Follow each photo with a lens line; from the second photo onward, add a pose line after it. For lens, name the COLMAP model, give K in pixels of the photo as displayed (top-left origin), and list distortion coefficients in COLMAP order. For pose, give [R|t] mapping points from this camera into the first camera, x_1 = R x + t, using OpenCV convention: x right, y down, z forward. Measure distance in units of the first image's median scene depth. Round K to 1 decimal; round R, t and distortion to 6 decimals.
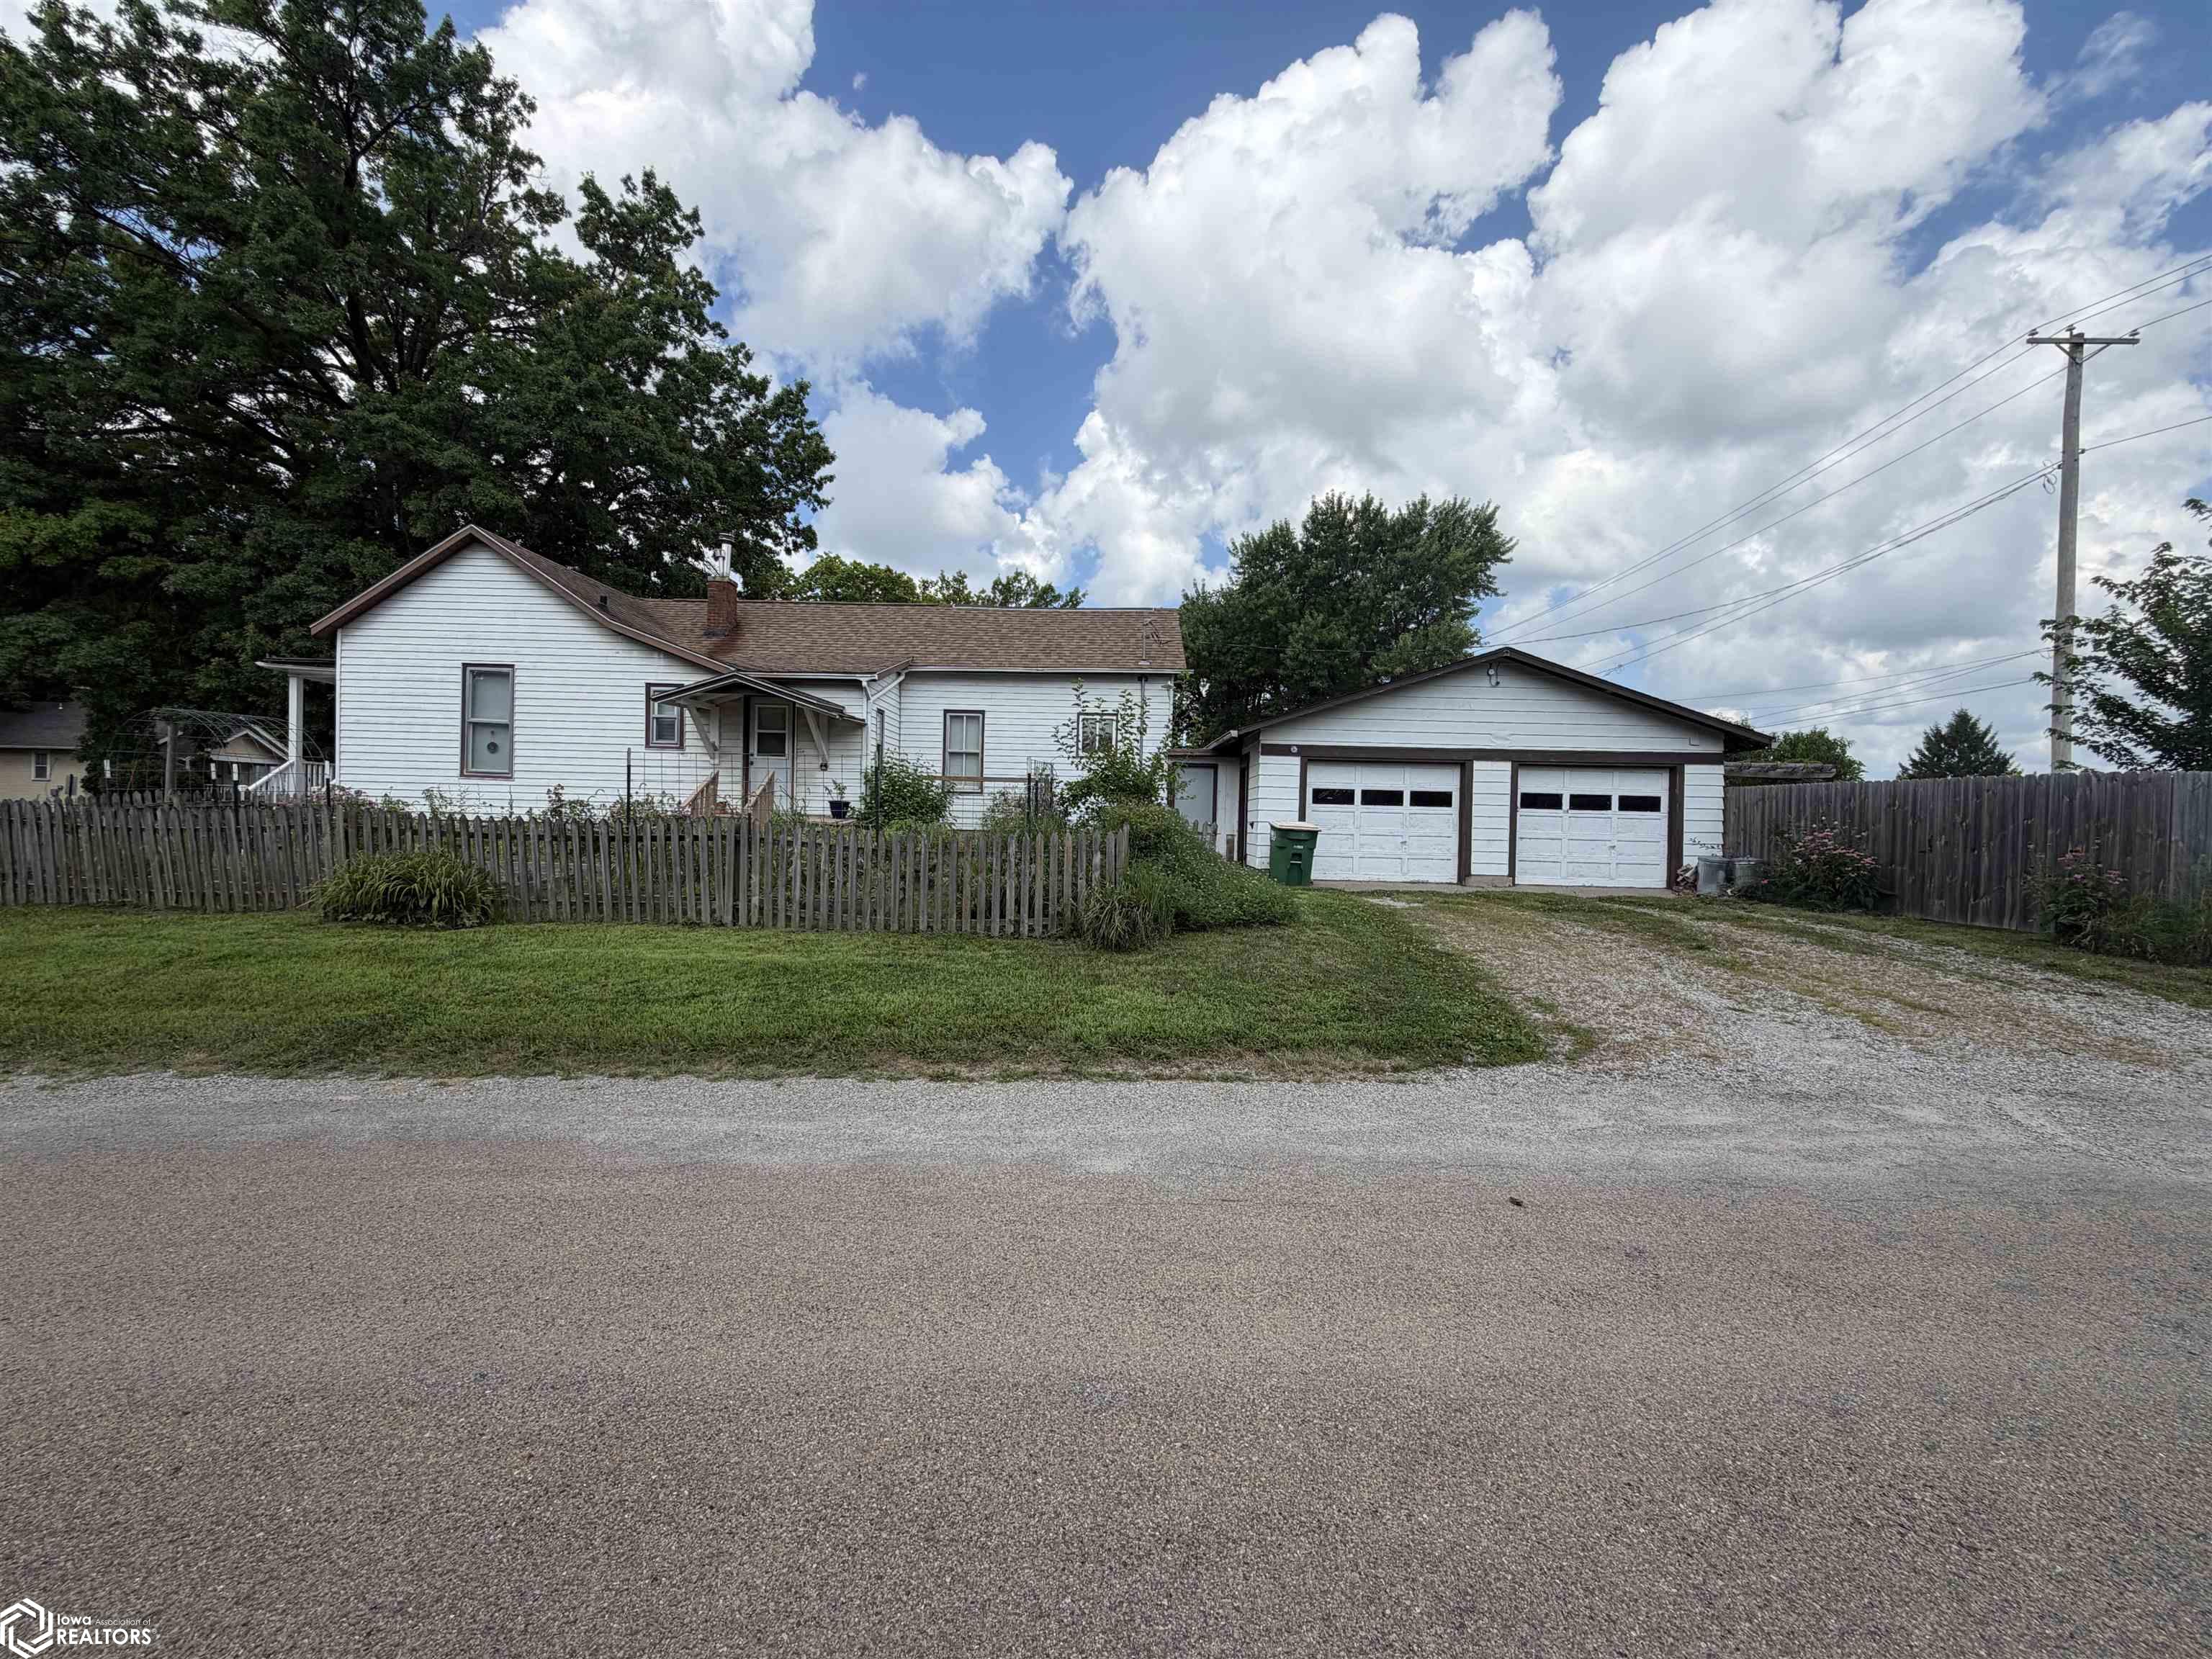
lens RADIAL K [[880.3, 0, 1102.2], [0, 880.3, 829.8], [0, 0, 1]] dist [-0.000342, 0.000356]
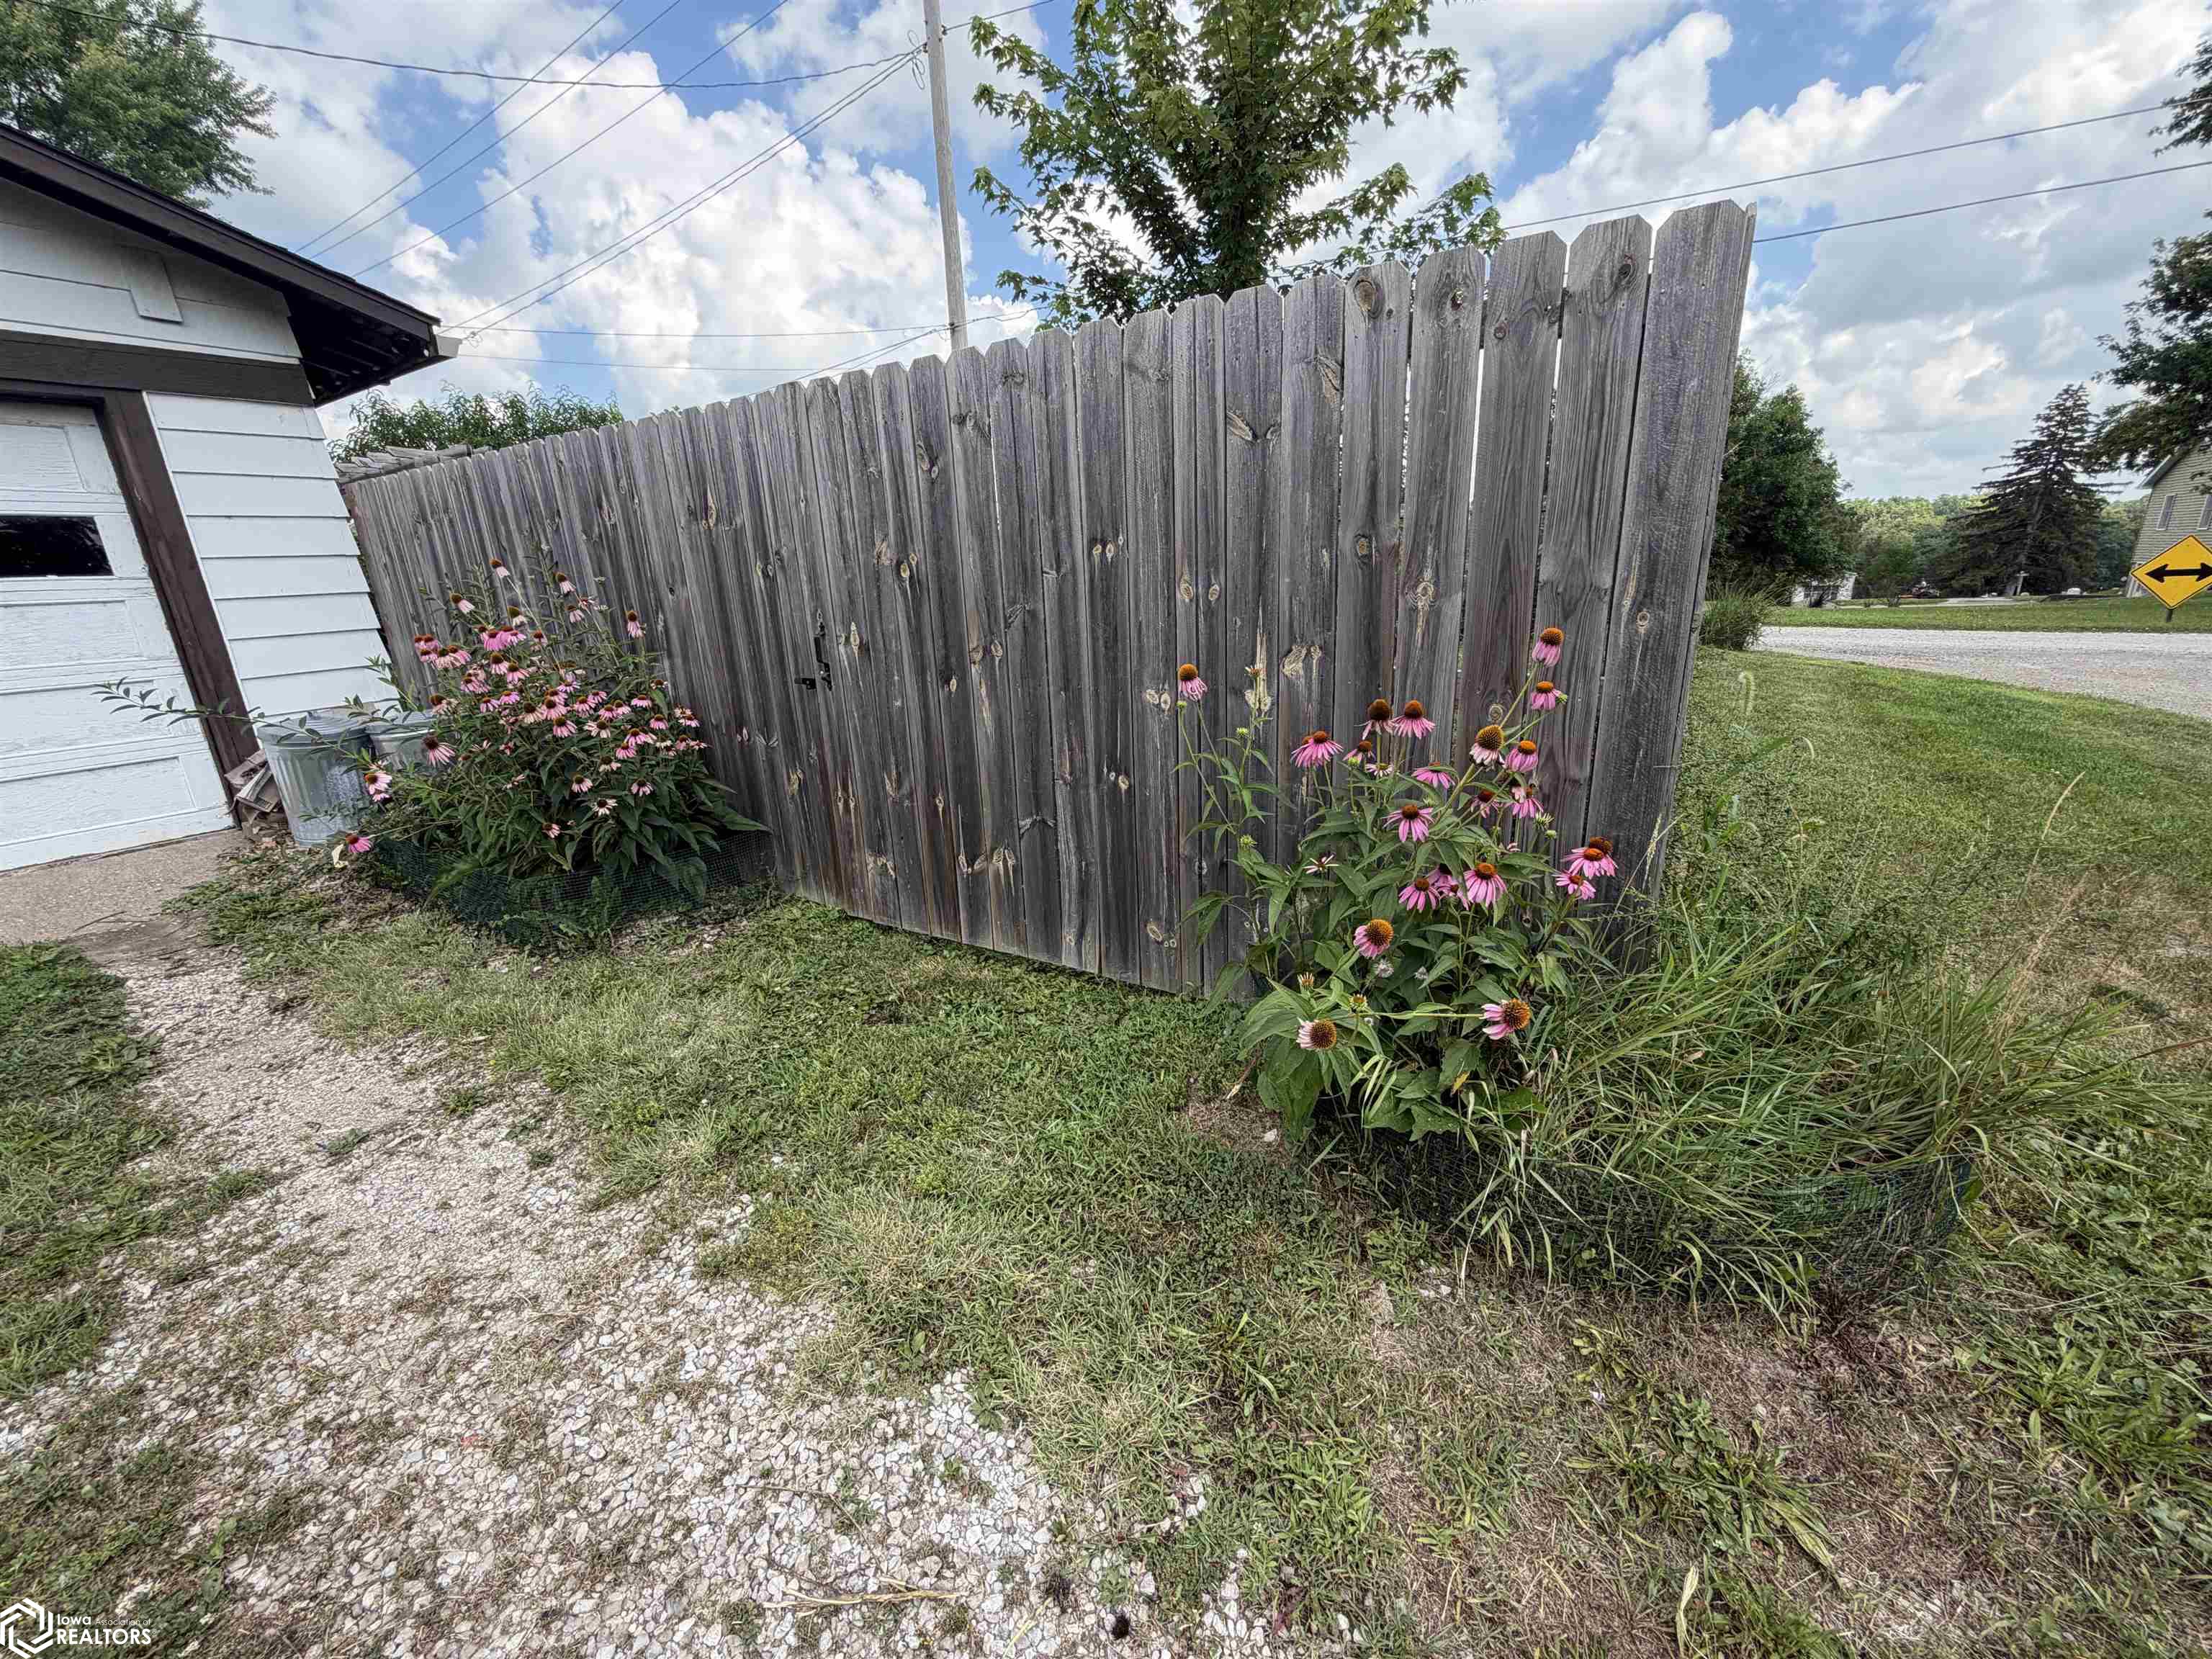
lens RADIAL K [[880.3, 0, 1102.2], [0, 880.3, 829.8], [0, 0, 1]] dist [-0.000342, 0.000356]
pose [[0.541698, -0.285169, 0.790723, 0.564437], [0.065763, 0.952189, 0.298348, -0.005724], [-0.837997, -0.109614, 0.534552, 0.579164]]
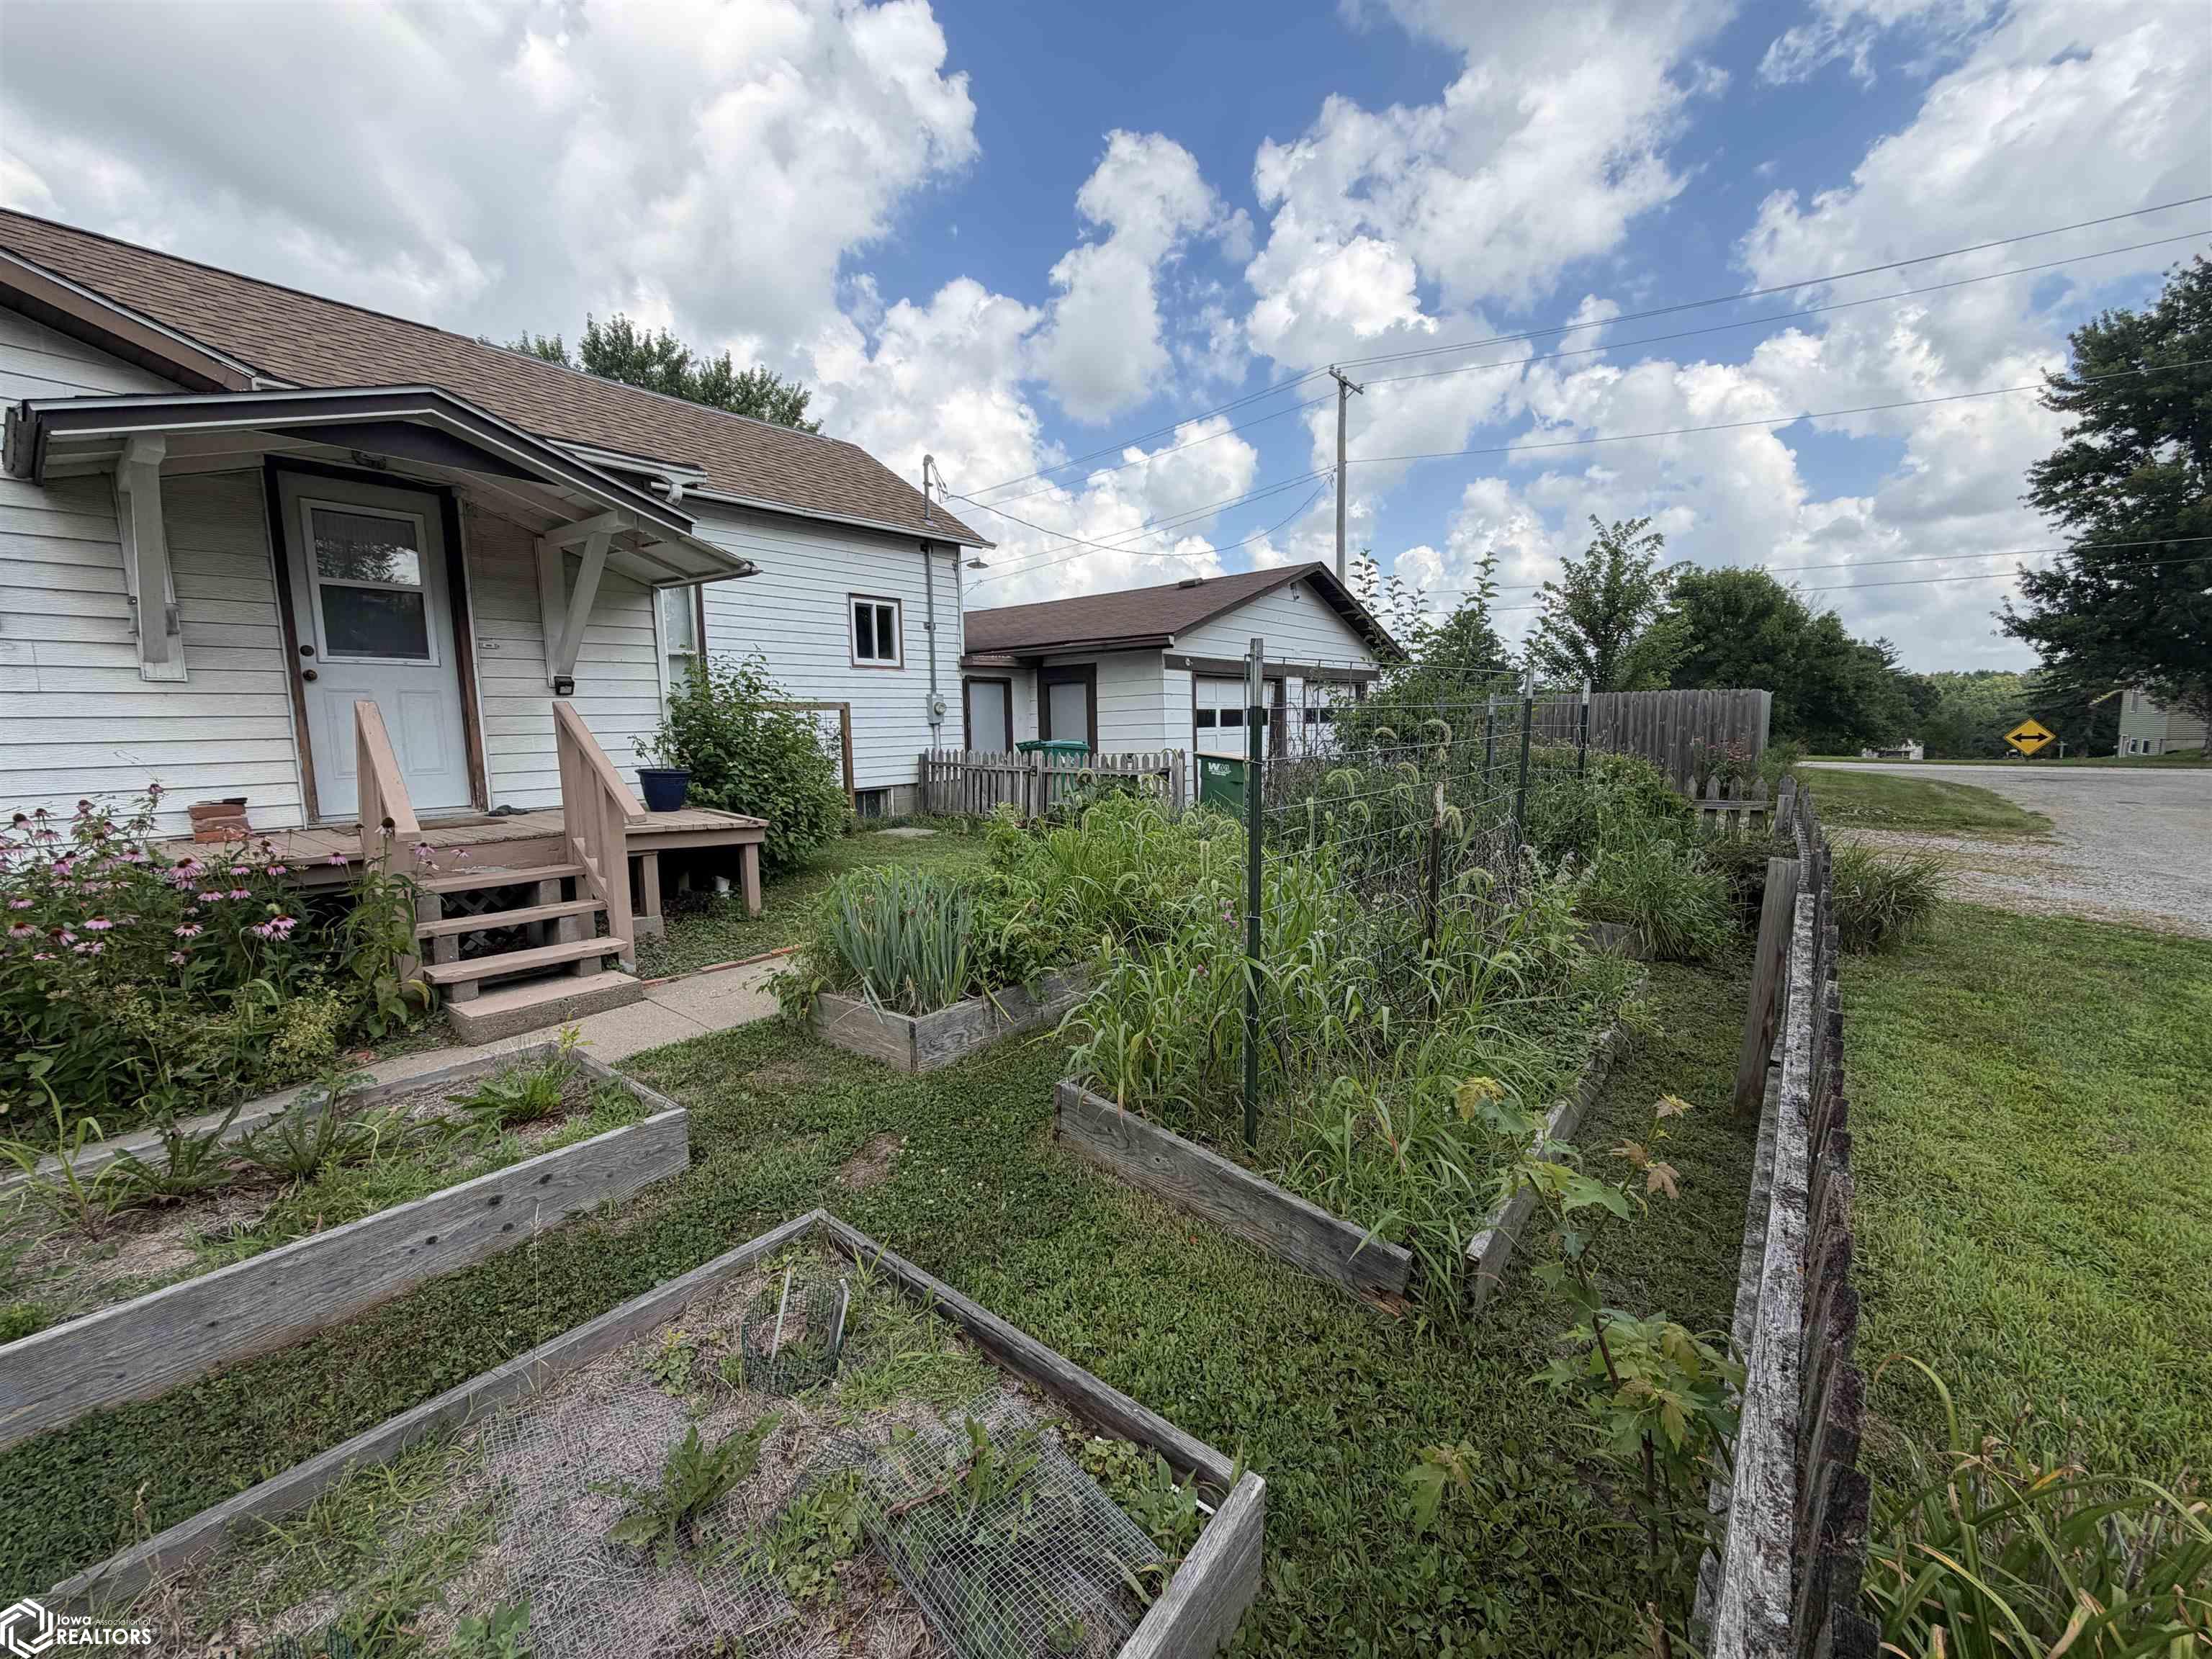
lens RADIAL K [[880.3, 0, 1102.2], [0, 880.3, 829.8], [0, 0, 1]] dist [-0.000342, 0.000356]
pose [[0.607328, -0.132267, 0.783364, -0.489849], [0.048678, 0.990386, 0.129483, -0.046762], [-0.792959, -0.040506, 0.607927, 0.557378]]
